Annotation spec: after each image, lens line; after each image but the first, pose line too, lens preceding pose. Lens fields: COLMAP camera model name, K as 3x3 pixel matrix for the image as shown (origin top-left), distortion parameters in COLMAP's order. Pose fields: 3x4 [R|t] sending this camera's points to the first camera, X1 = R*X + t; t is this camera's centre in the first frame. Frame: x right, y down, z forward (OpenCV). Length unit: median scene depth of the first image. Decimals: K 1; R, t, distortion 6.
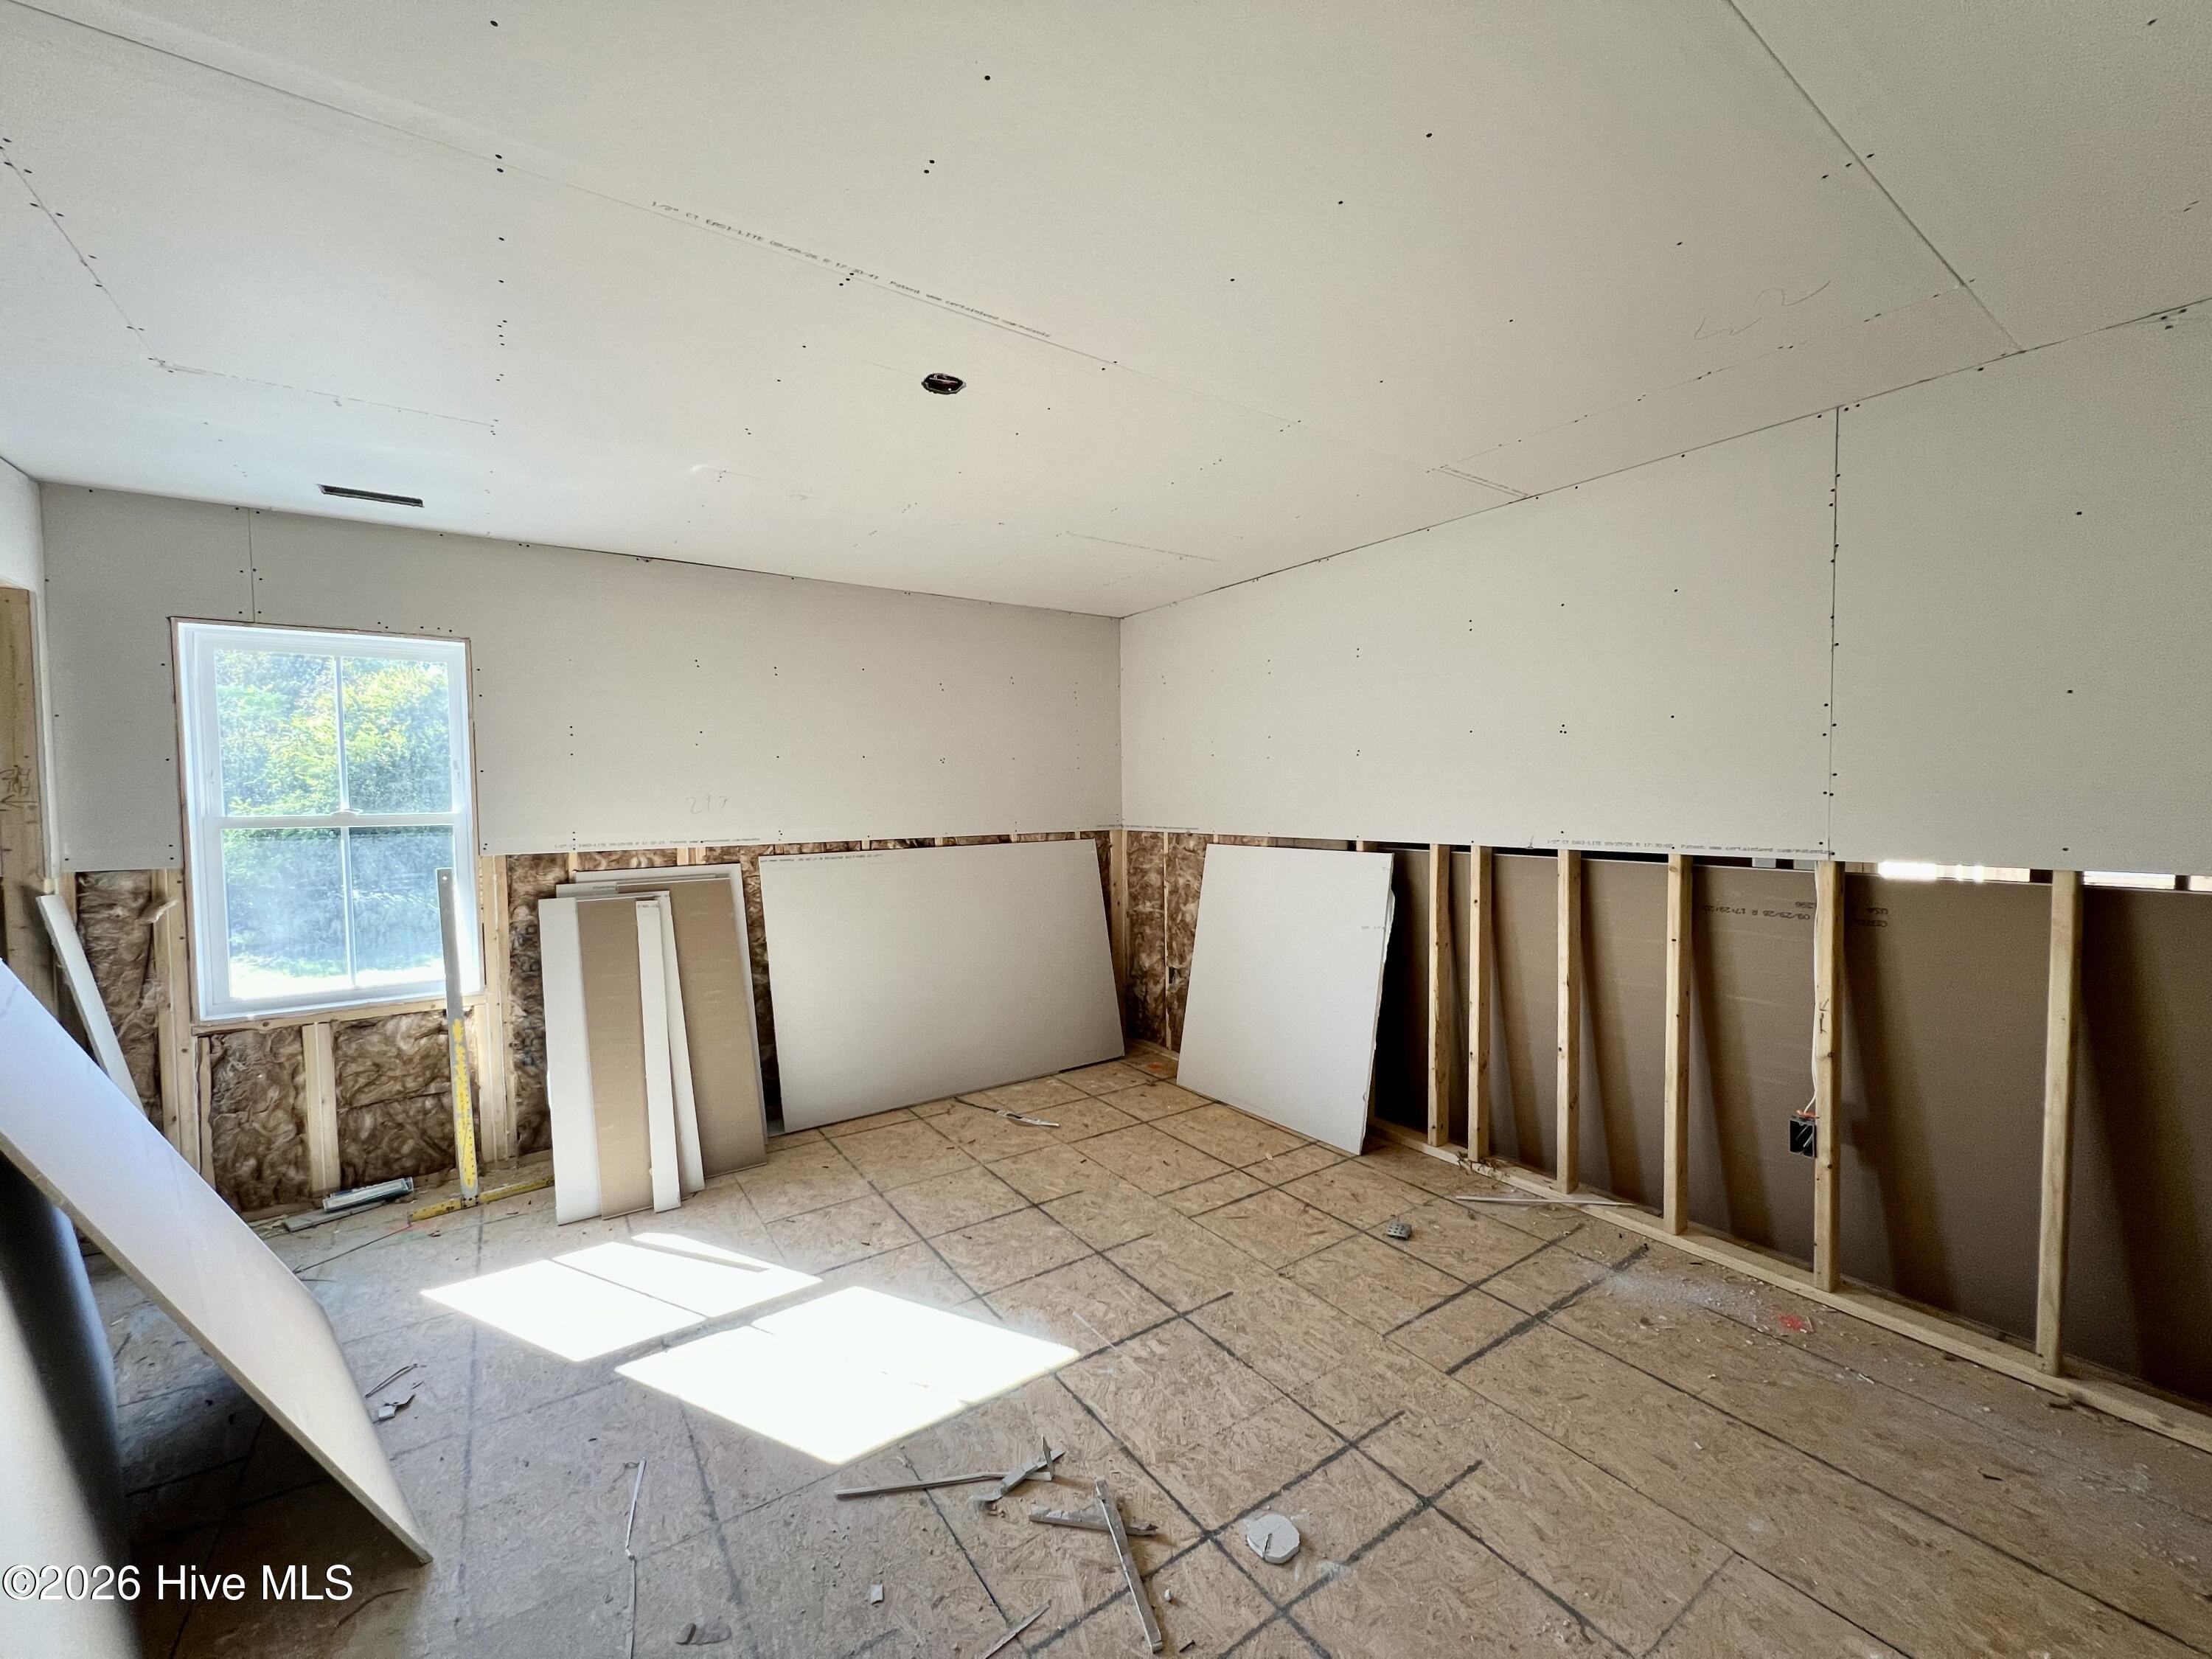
lens RADIAL K [[879.4, 0, 1103.9], [0, 879.4, 832.4], [0, 0, 1]] dist [-0.000623, -0.000150]
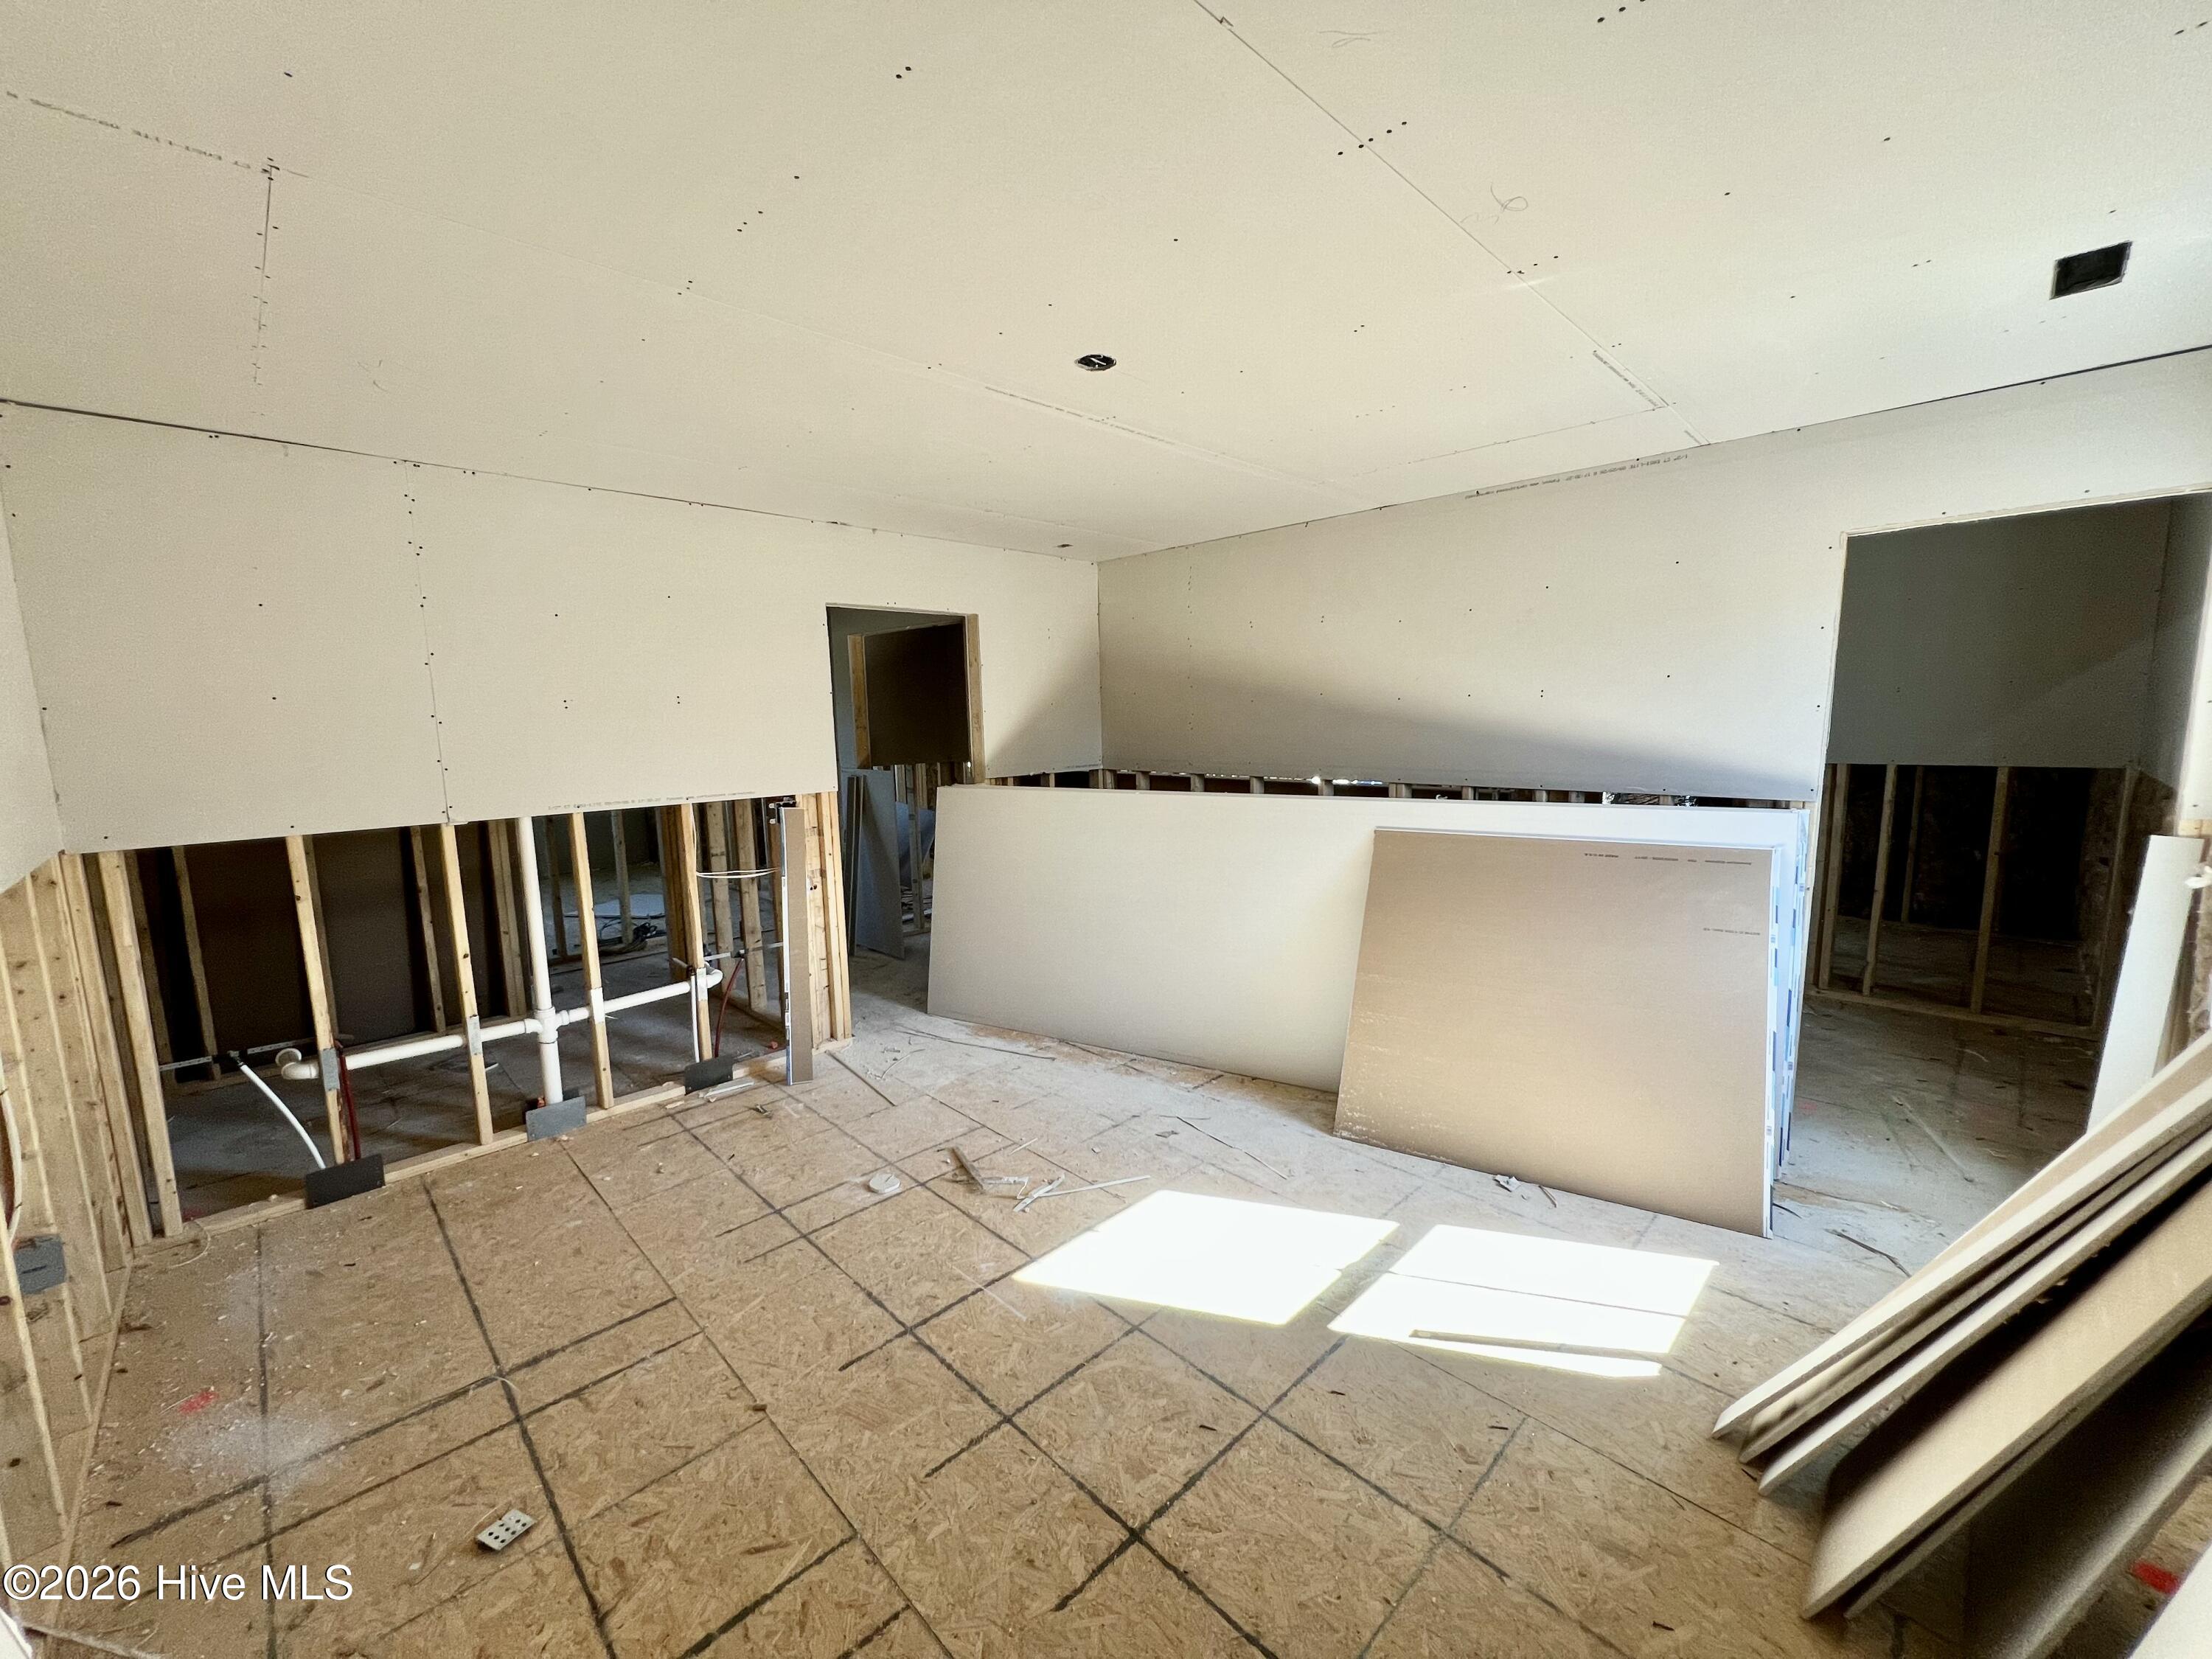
lens RADIAL K [[879.4, 0, 1103.9], [0, 879.4, 832.4], [0, 0, 1]] dist [-0.000623, -0.000150]
pose [[-0.985012, 0.057435, -0.162645, 0.005467], [0.030687, 0.986244, 0.162423, -0.121153], [0.169736, 0.154997, -0.973224, 1.969576]]
